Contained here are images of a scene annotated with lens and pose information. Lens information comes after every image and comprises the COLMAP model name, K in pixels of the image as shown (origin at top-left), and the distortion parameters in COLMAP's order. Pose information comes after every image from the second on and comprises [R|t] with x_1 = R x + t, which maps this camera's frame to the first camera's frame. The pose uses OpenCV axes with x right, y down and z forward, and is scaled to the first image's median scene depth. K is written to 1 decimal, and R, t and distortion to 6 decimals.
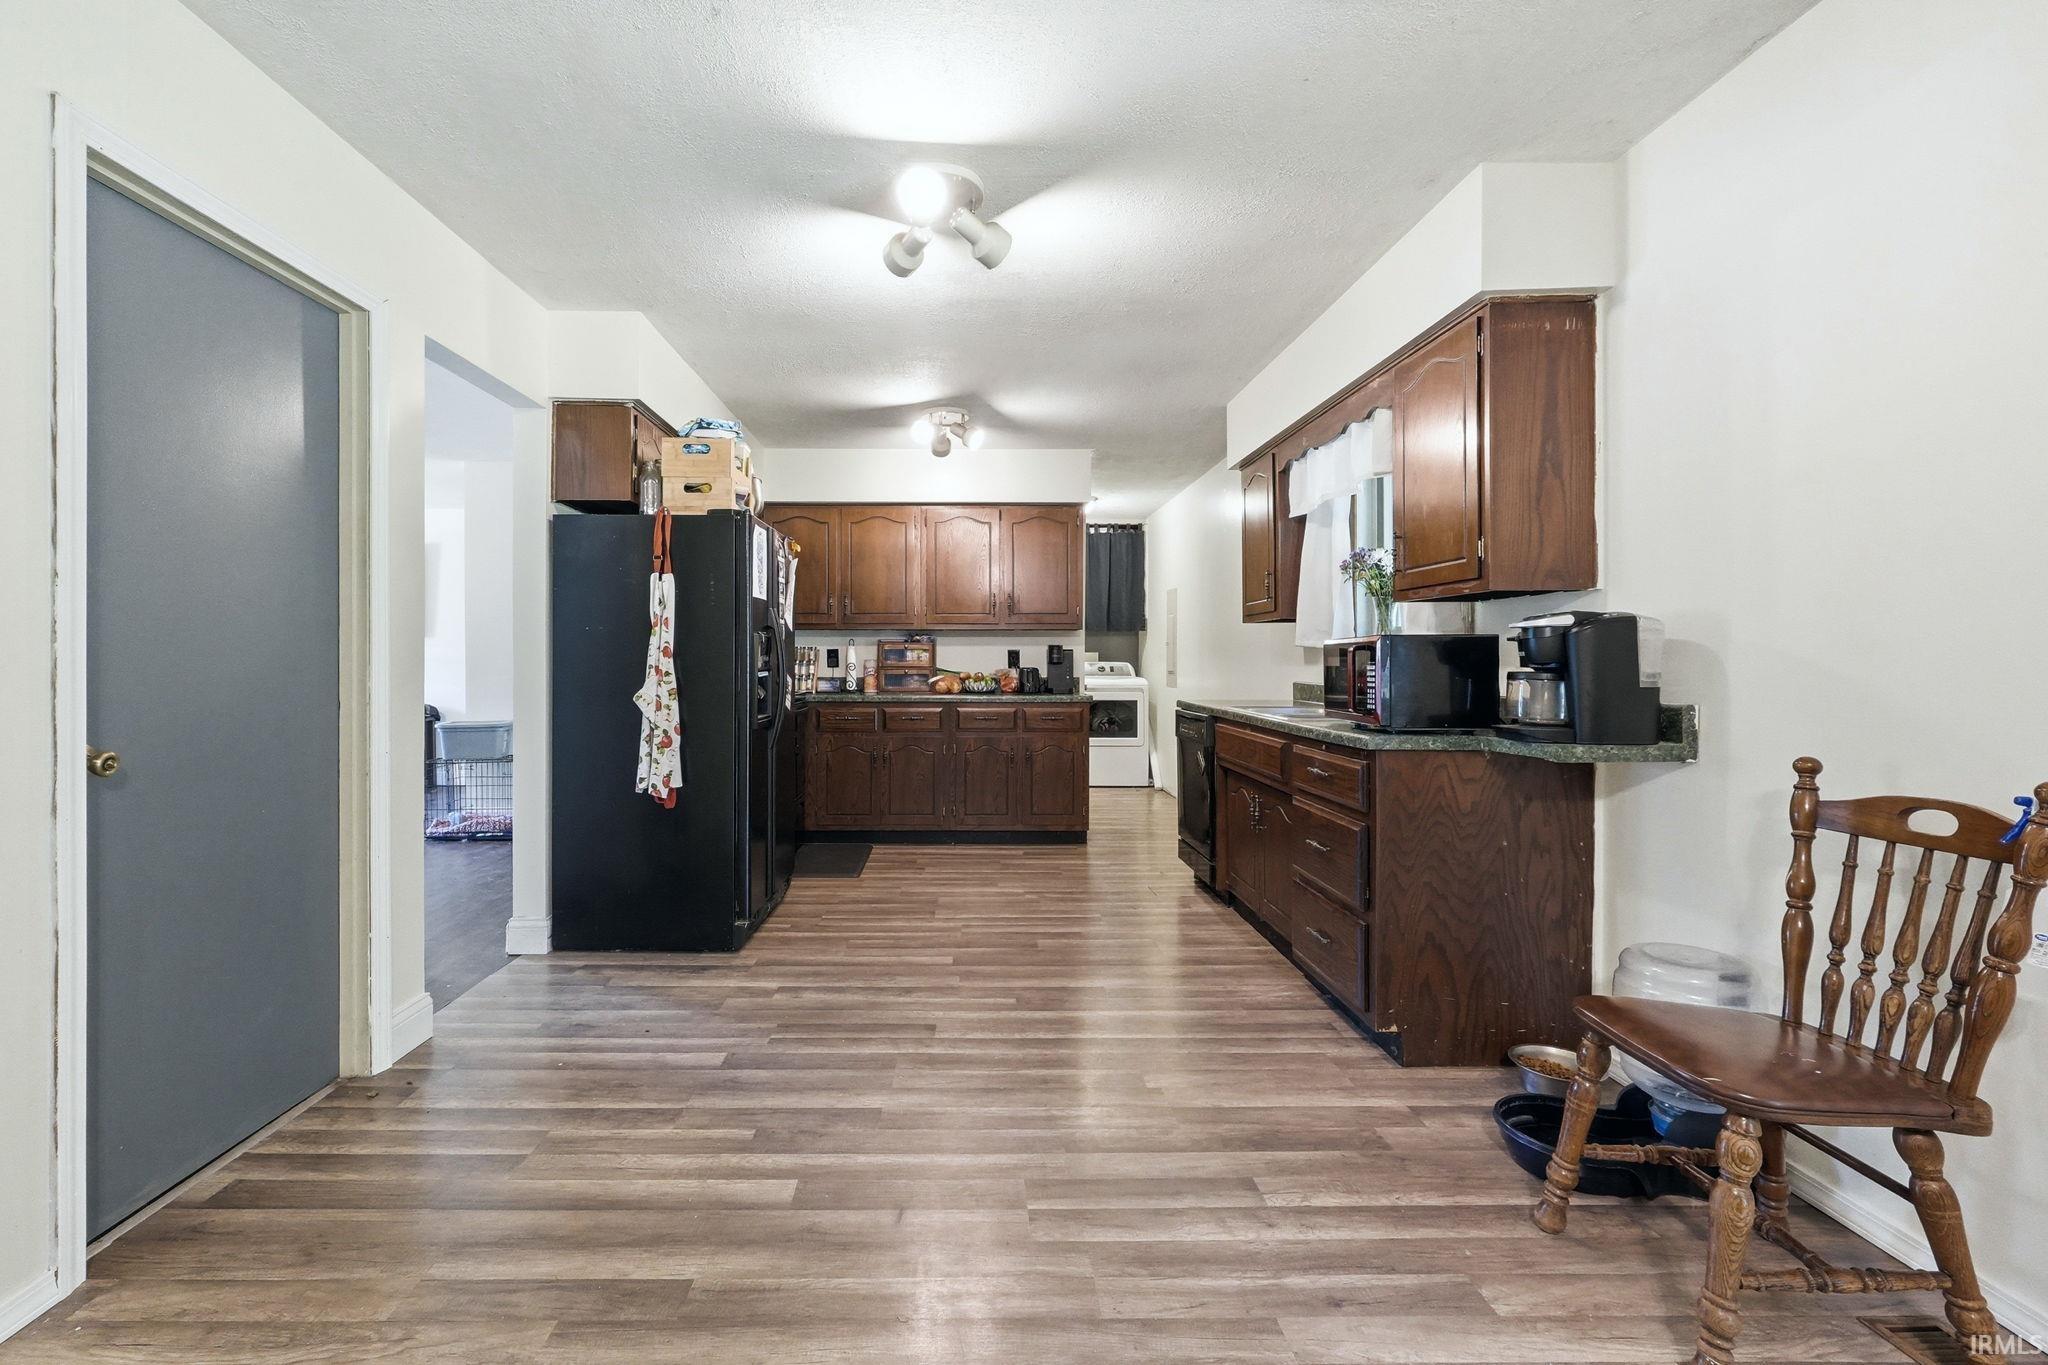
lens RADIAL K [[914.5, 0, 963.8], [0, 914.5, 659.9], [0, 0, 1]] dist [0.000974, 0.000104]
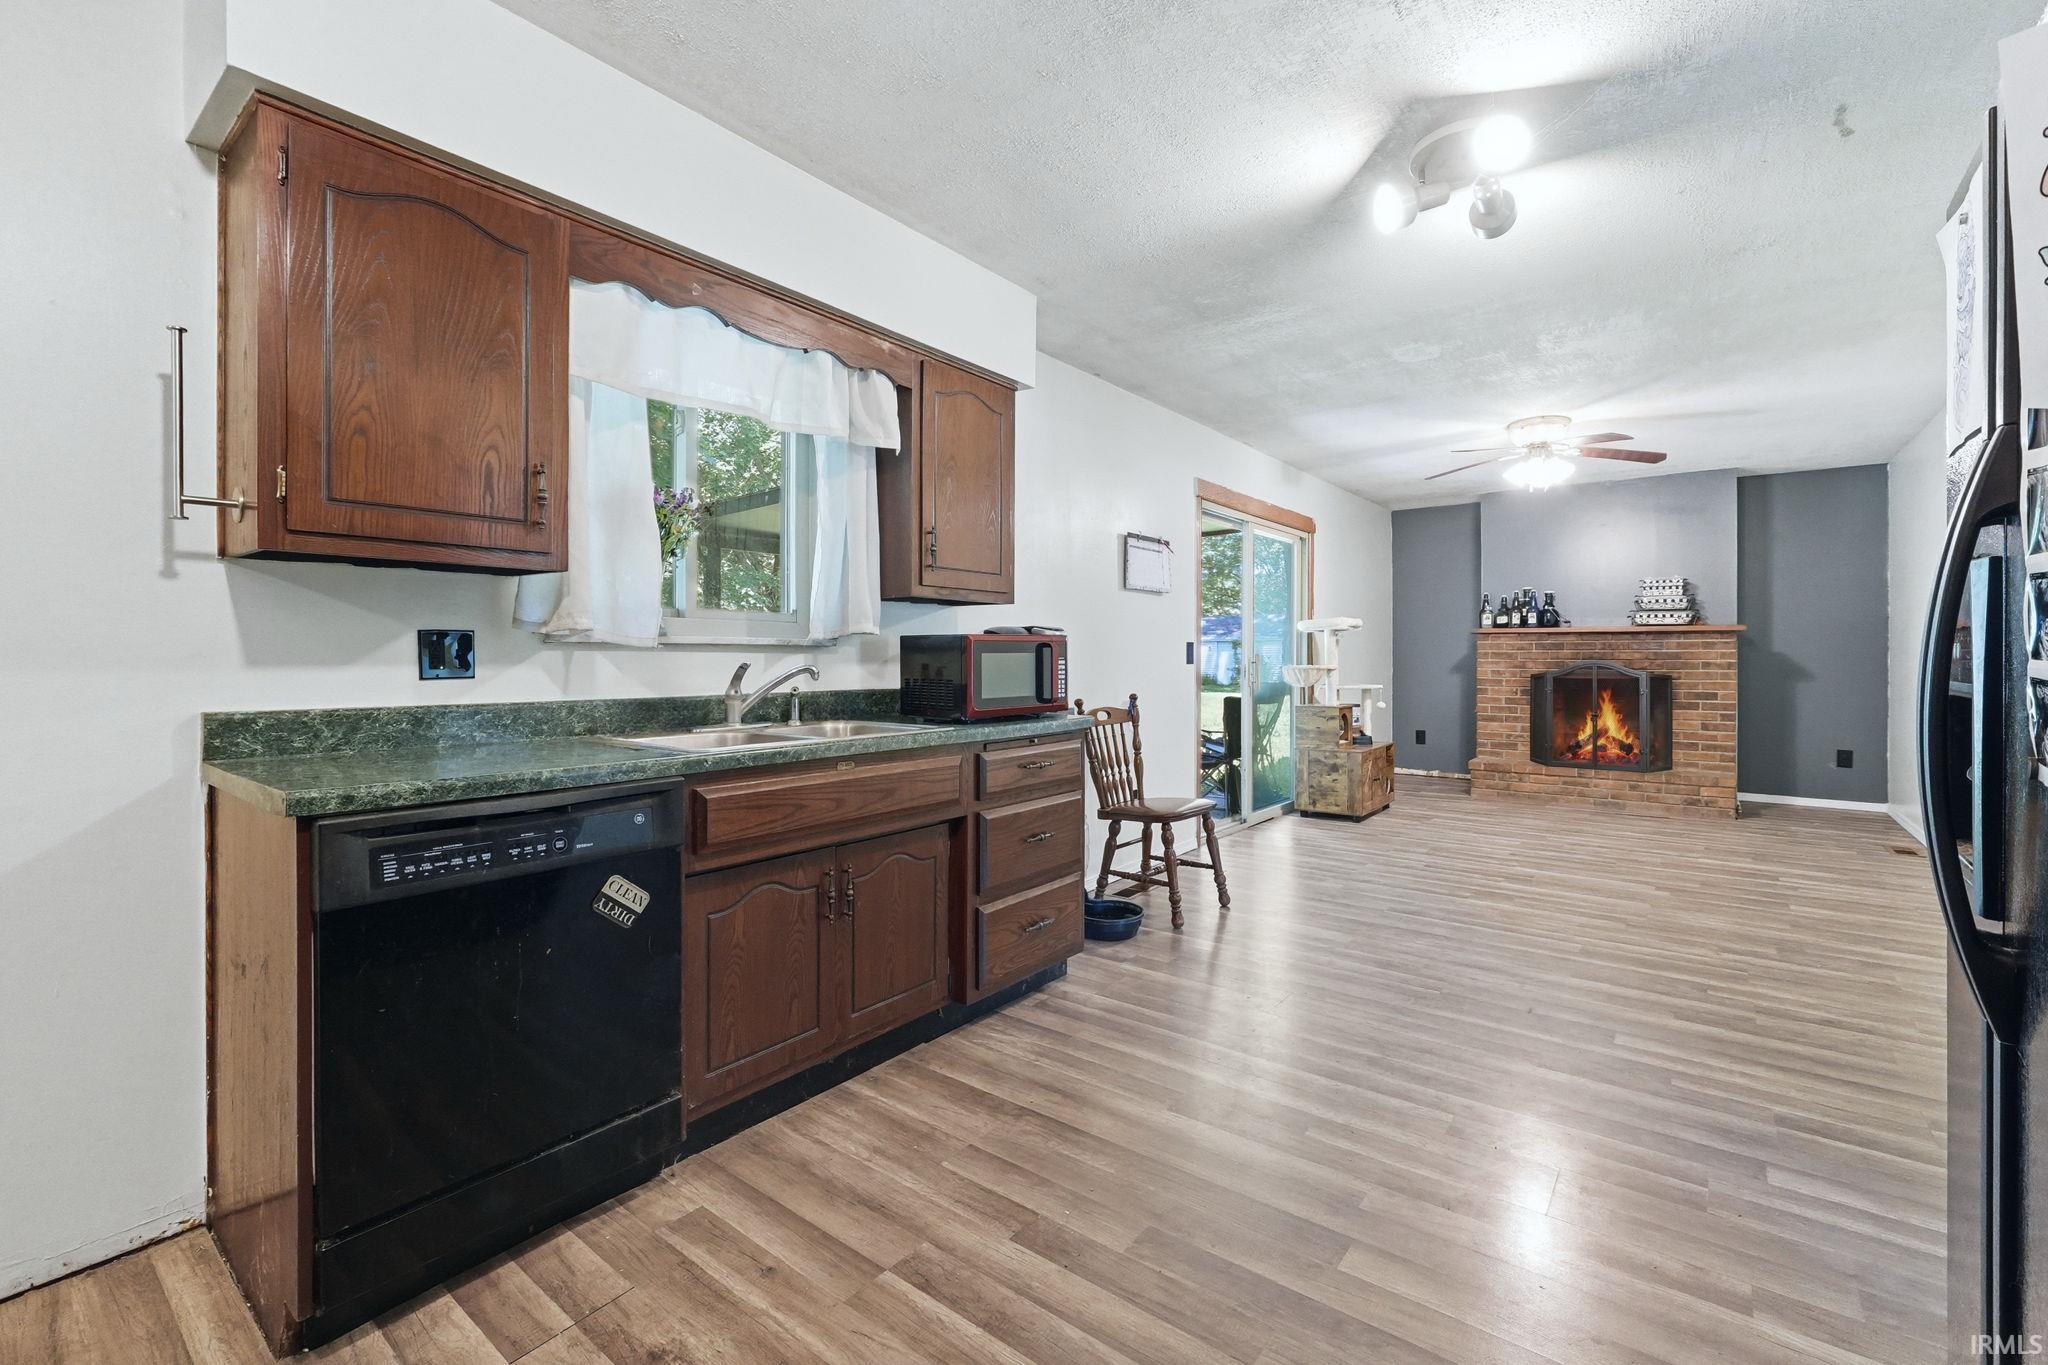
lens RADIAL K [[870.3, 0, 1015.1], [0, 870.3, 661.8], [0, 0, 1]] dist [0.001738, 0.000357]
pose [[-0.785514, -0.000194, 0.618844, -0.103529], [0.003003, 0.999987, 0.004126, 0.001365], [-0.618836, 0.005099, -0.785503, 0.949104]]
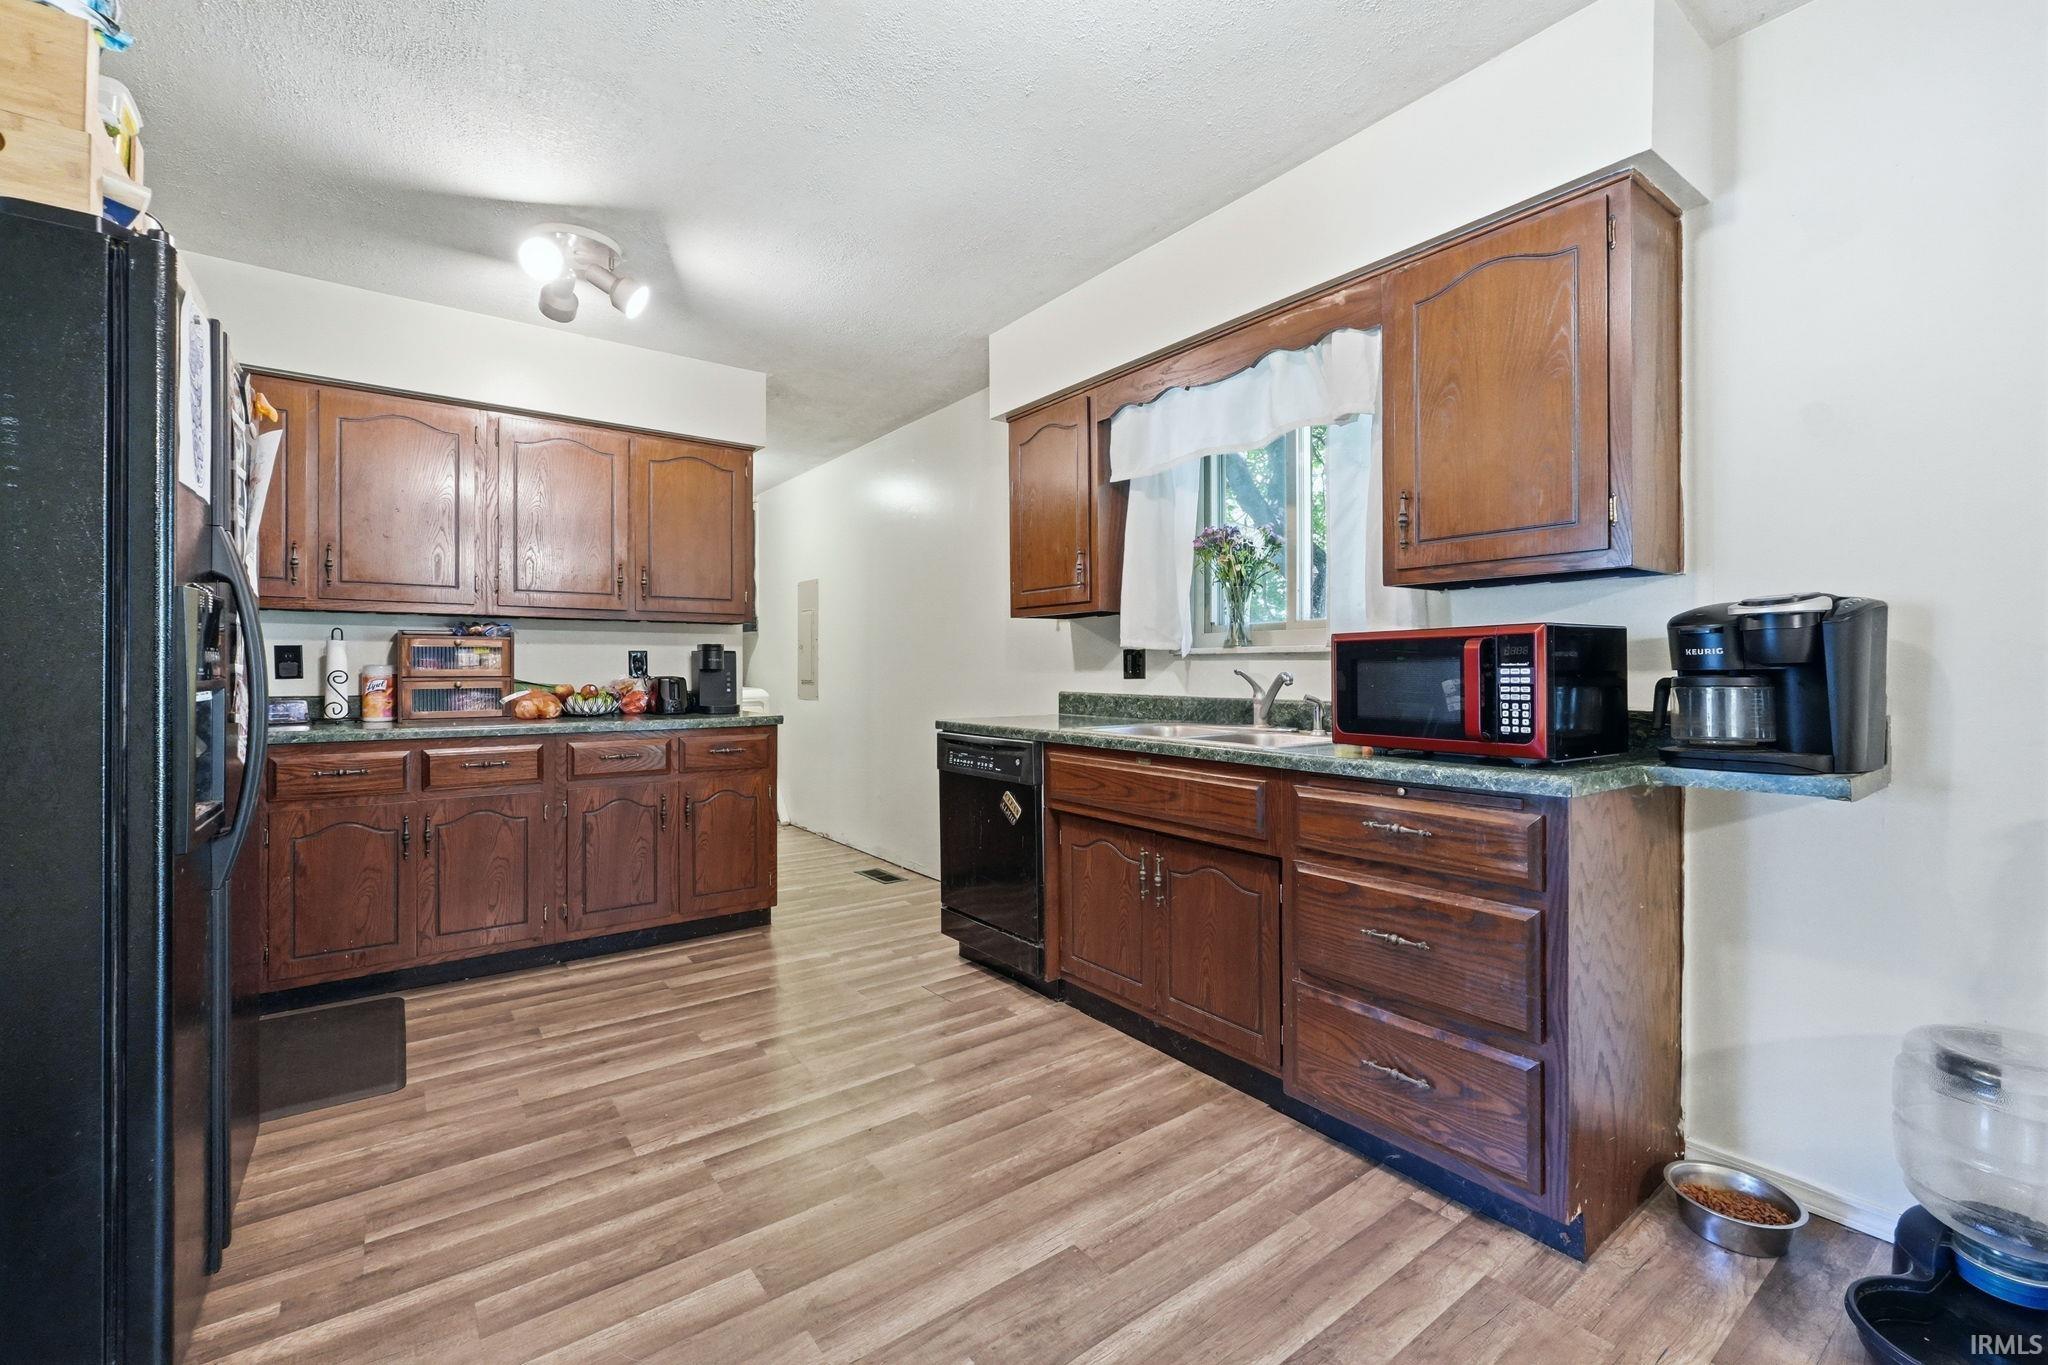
lens RADIAL K [[863.0, 0, 1024.1], [0, 863.0, 666.8], [0, 0, 1]] dist [-0.004630, -0.000205]
pose [[0.800222, 0.001390, 0.599702, -0.110522], [0.000540, 0.999995, -0.003038, 0.003143], [-0.599703, 0.002755, 0.800218, 0.351104]]
